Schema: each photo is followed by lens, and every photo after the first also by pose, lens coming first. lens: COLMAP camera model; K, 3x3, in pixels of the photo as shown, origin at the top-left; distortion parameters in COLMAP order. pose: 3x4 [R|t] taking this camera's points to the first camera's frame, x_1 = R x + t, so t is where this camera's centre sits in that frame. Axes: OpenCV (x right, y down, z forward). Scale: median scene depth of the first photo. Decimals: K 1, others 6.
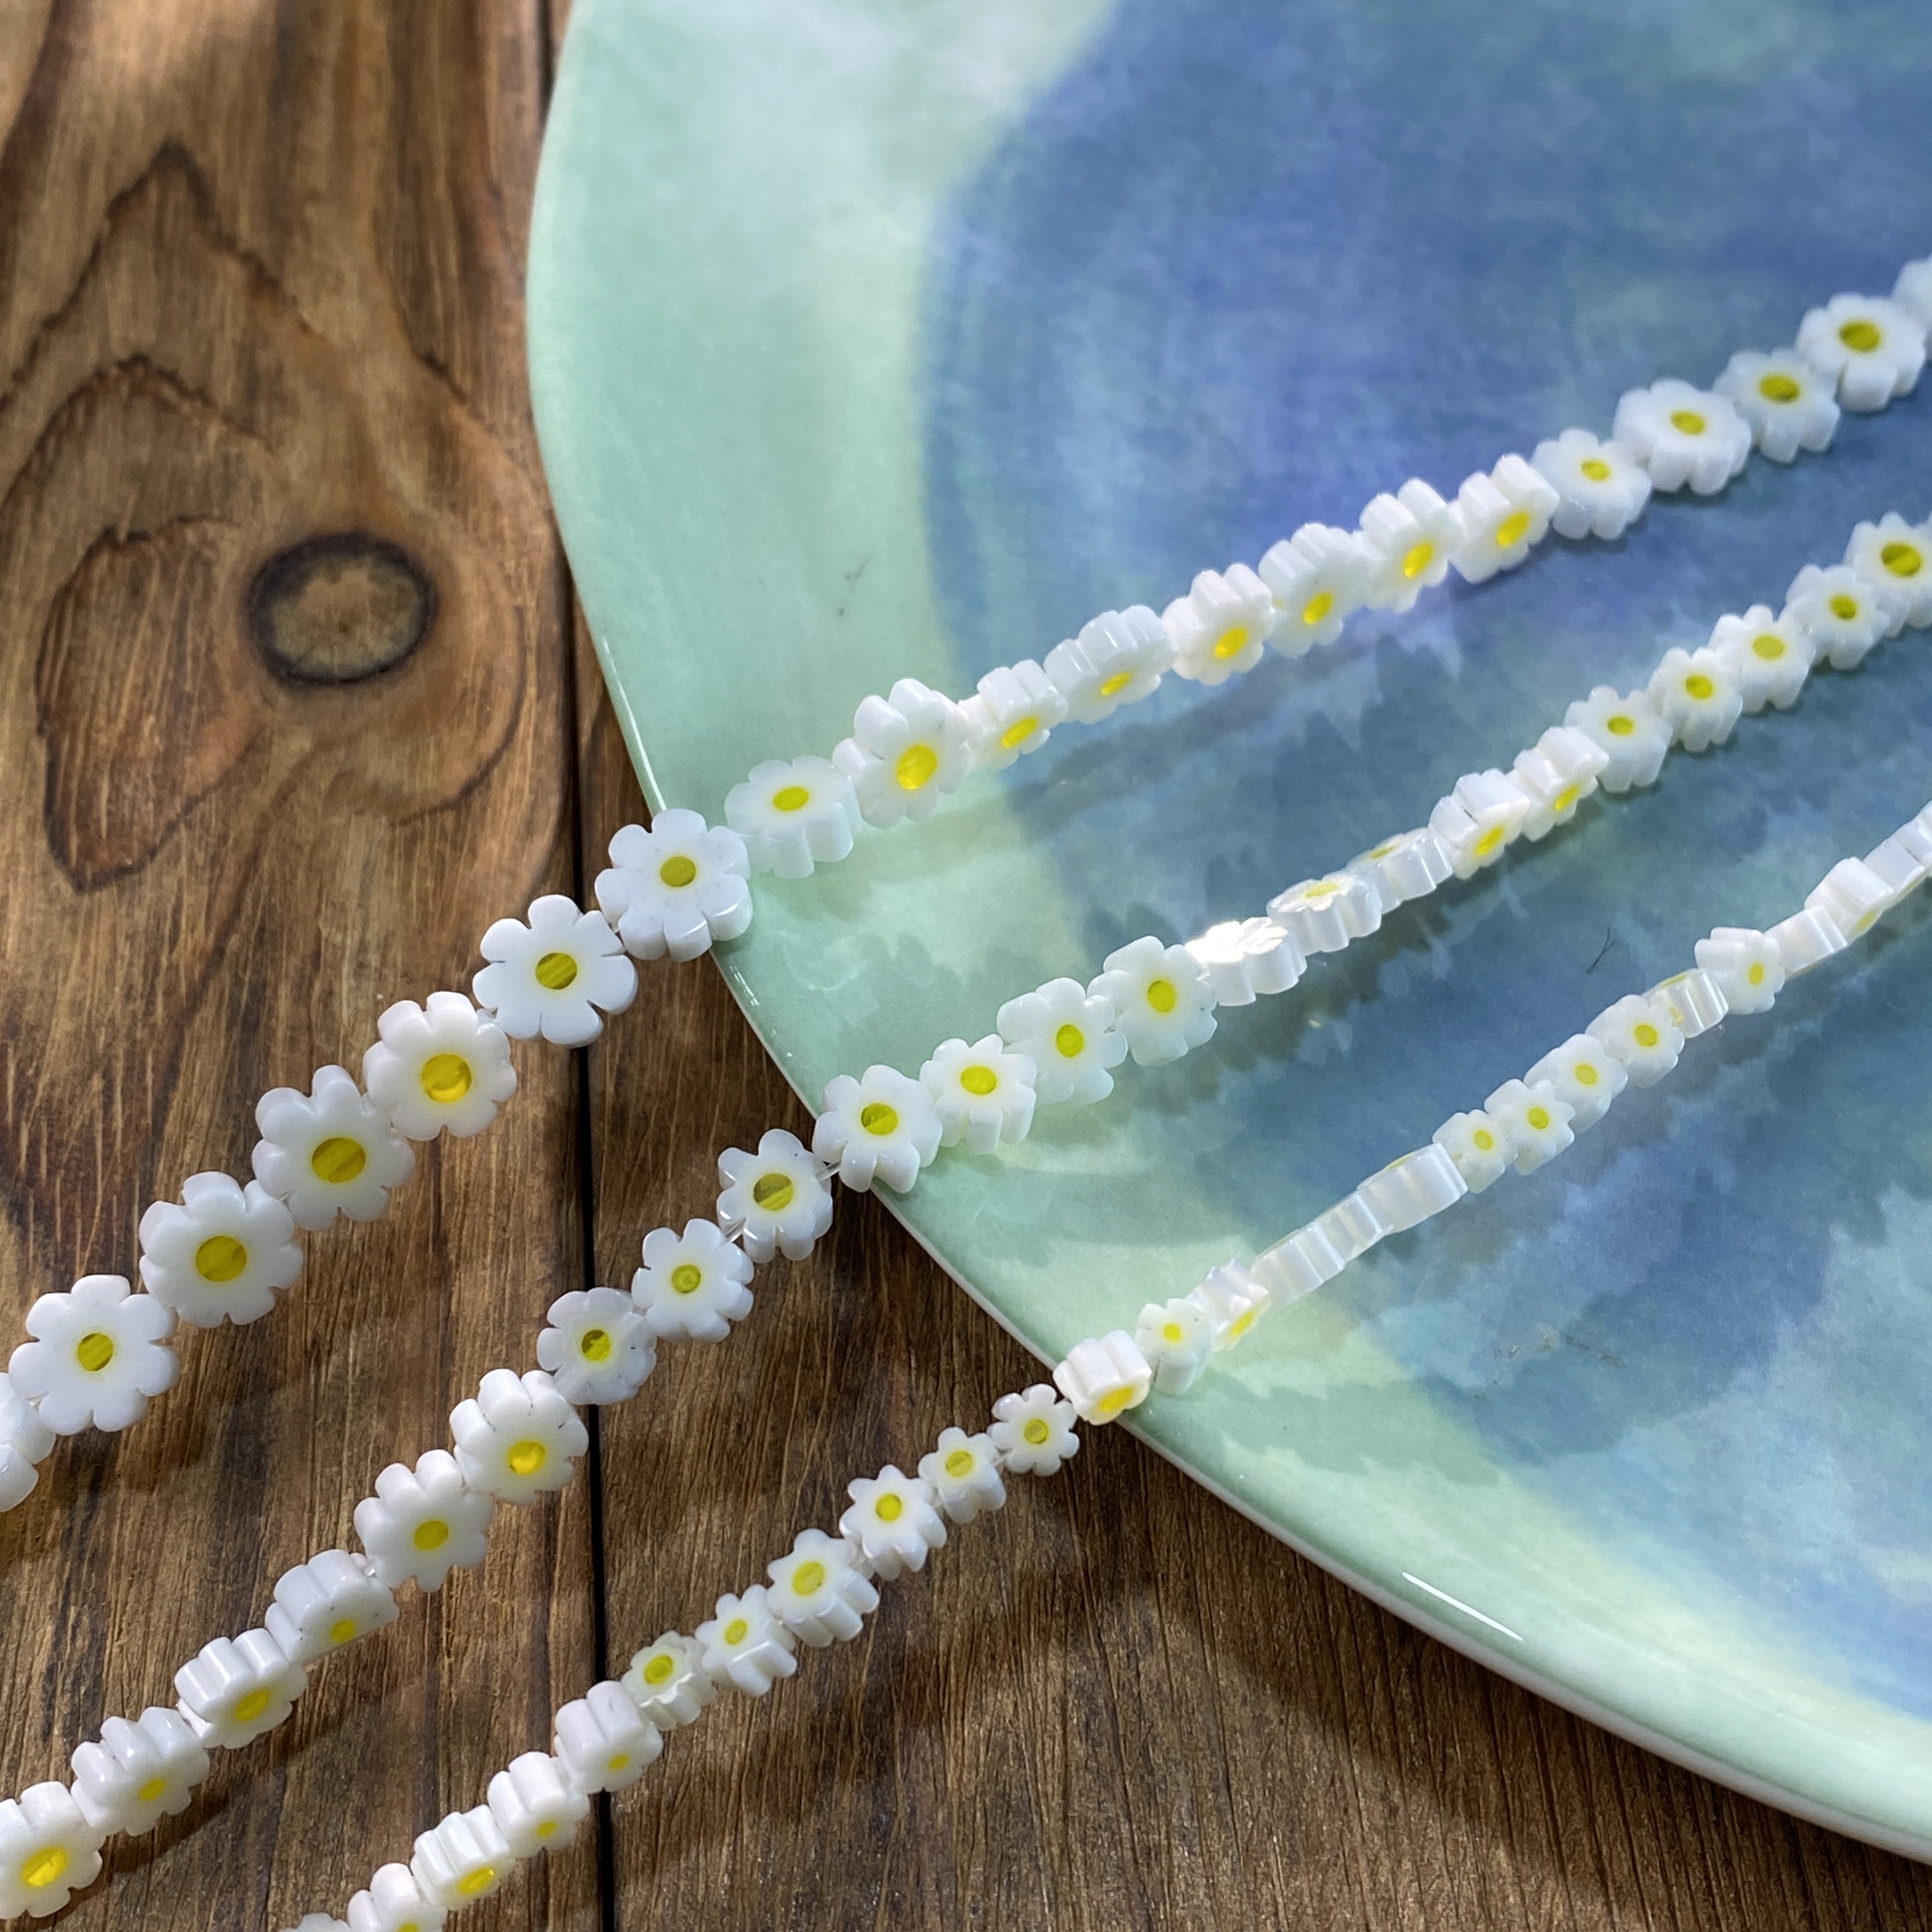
lens RADIAL K [[3142.0, 0, 982.5], [0, 3142.0, 948.8], [0, 0, 1]] dist [0.220888, -0.904760]
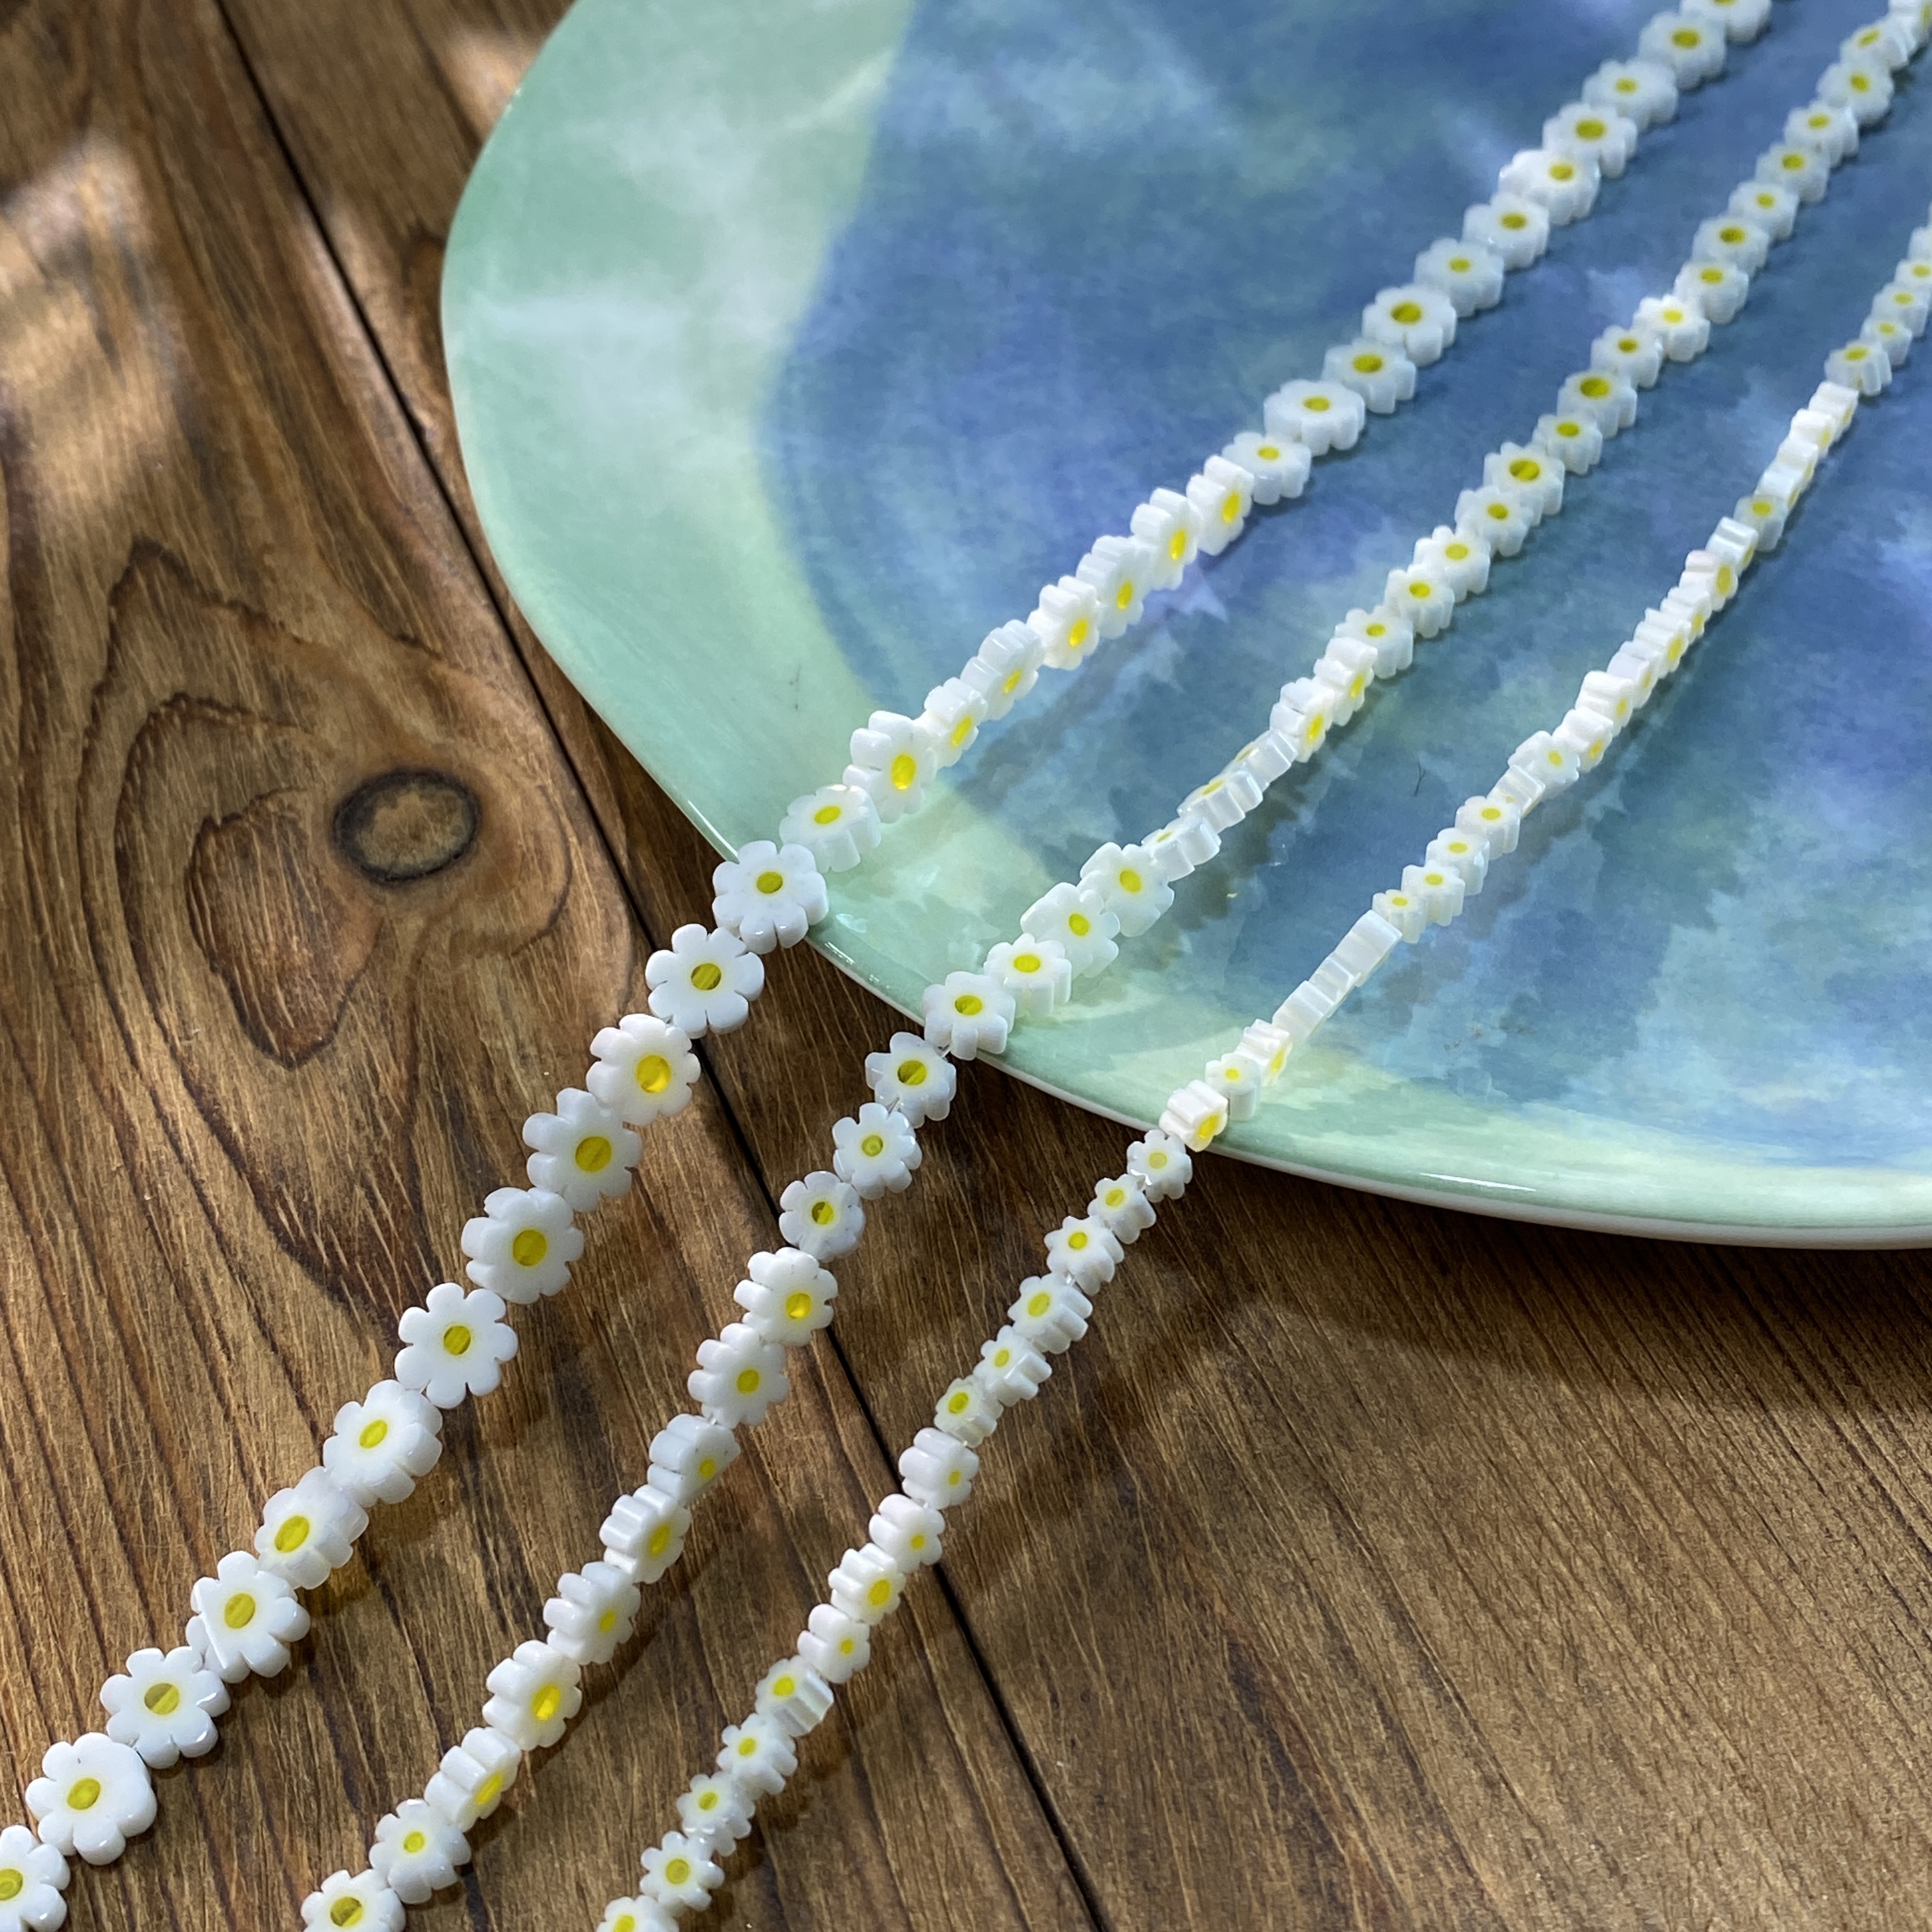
lens RADIAL K [[3137.7, 0, 973.0], [0, 3137.7, 961.2], [0, 0, 1]] dist [0.241907, -0.940188]
pose [[0.952507, -0.276937, 0.126637, -0.166995], [0.290006, 0.951803, -0.099840, 0.144309], [-0.092884, 0.131824, 0.986912, -0.285412]]
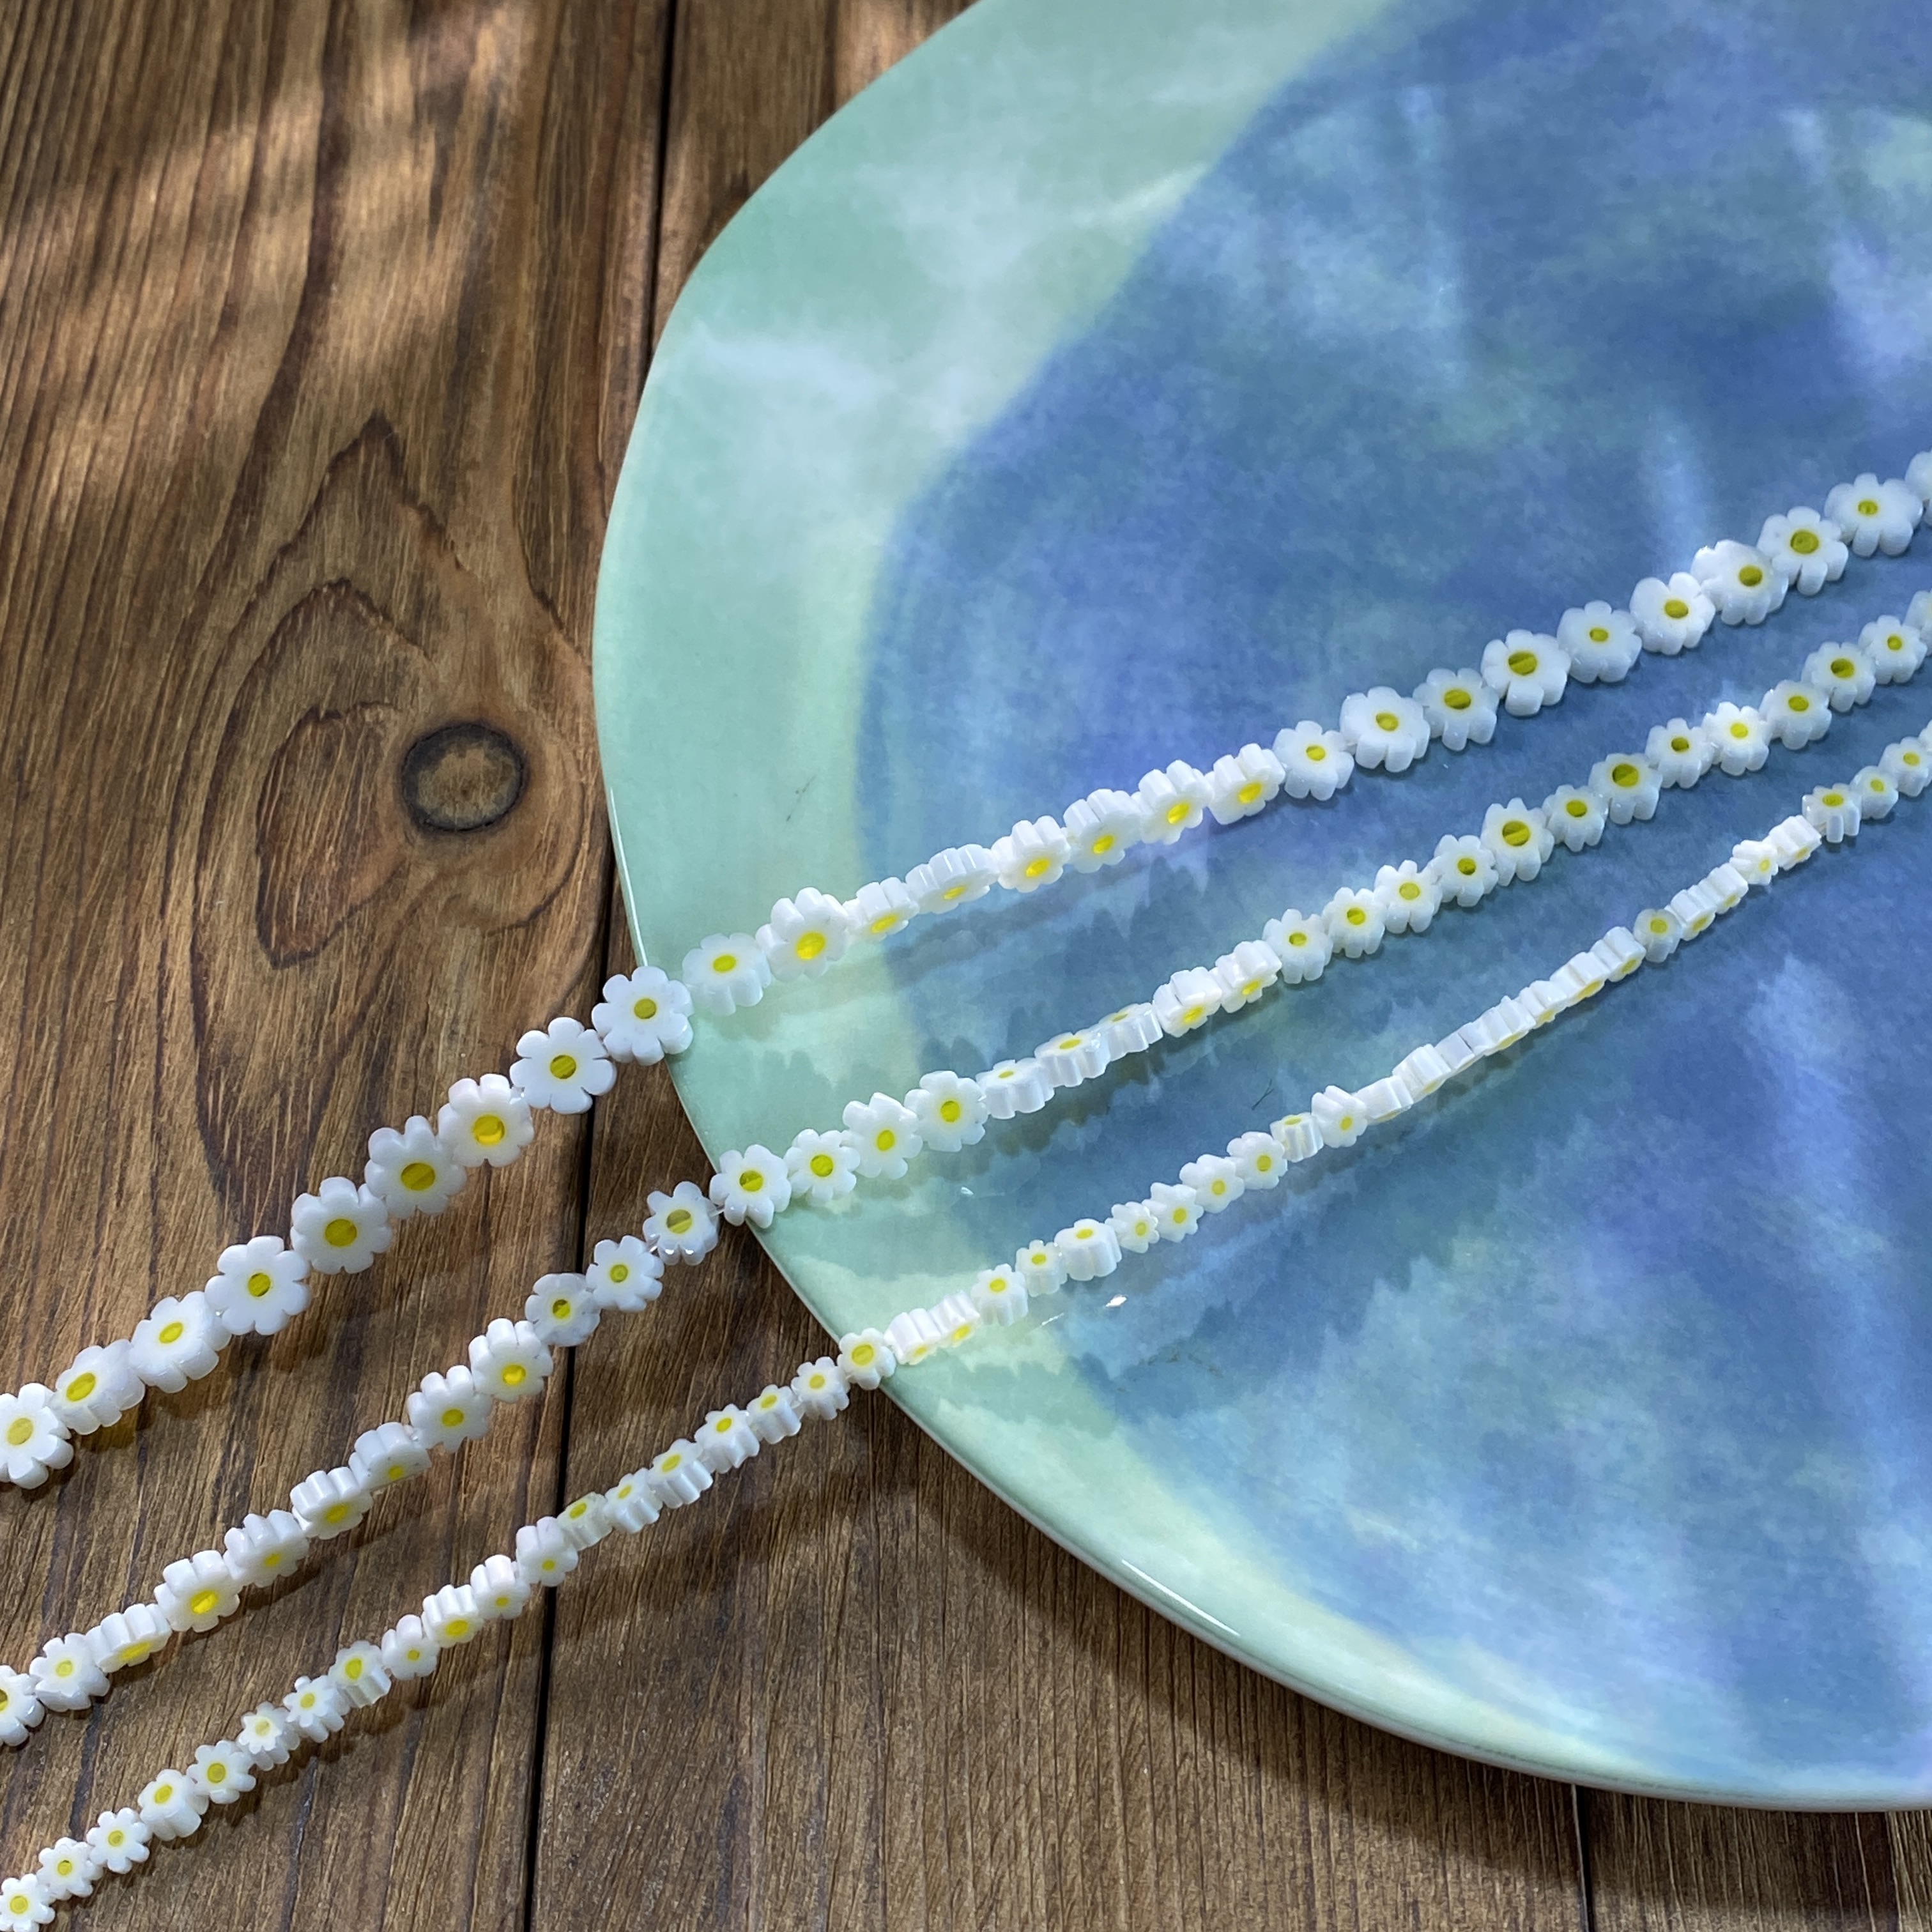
lens RADIAL K [[3137.7, 0, 973.0], [0, 3137.7, 961.2], [0, 0, 1]] dist [0.241907, -0.940188]
pose [[0.993877, 0.078834, -0.077419, 0.157951], [-0.074122, 0.995323, 0.061955, -0.134960], [0.081941, -0.055837, 0.995072, -0.459225]]
